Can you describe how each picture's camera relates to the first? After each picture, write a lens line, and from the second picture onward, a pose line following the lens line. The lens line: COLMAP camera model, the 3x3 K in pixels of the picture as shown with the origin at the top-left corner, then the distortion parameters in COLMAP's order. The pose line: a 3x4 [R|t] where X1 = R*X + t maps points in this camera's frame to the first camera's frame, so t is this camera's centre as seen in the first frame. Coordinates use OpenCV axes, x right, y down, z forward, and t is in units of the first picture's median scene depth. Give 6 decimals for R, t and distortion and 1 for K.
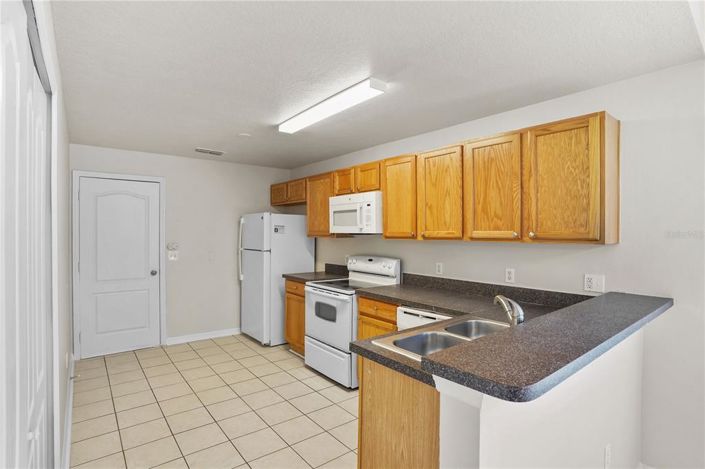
lens RADIAL K [[349.3, 0, 356.7], [0, 349.3, 237.4], [0, 0, 1]] dist [-0.033821, 0.004840]
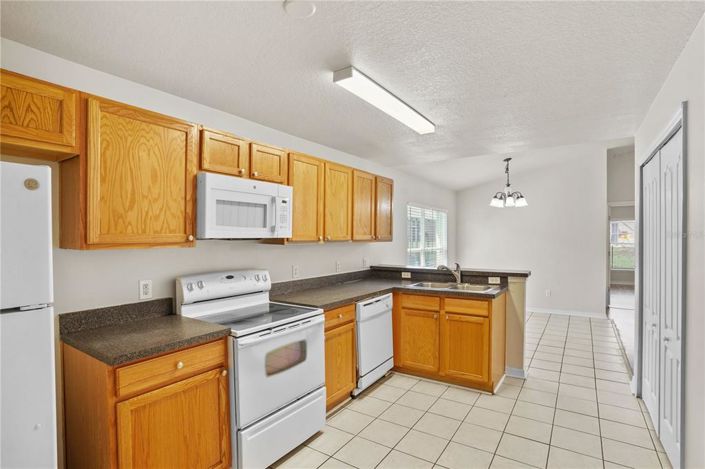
lens RADIAL K [[349.3, 0, 352.3], [0, 349.3, 236.6], [0, 0, 1]] dist [-0.033821, 0.004840]
pose [[-0.278216, 0.004275, 0.960509, -0.751034], [0.023043, 0.999732, 0.002225, -0.012173], [-0.960242, 0.022752, -0.278240, 1.059029]]
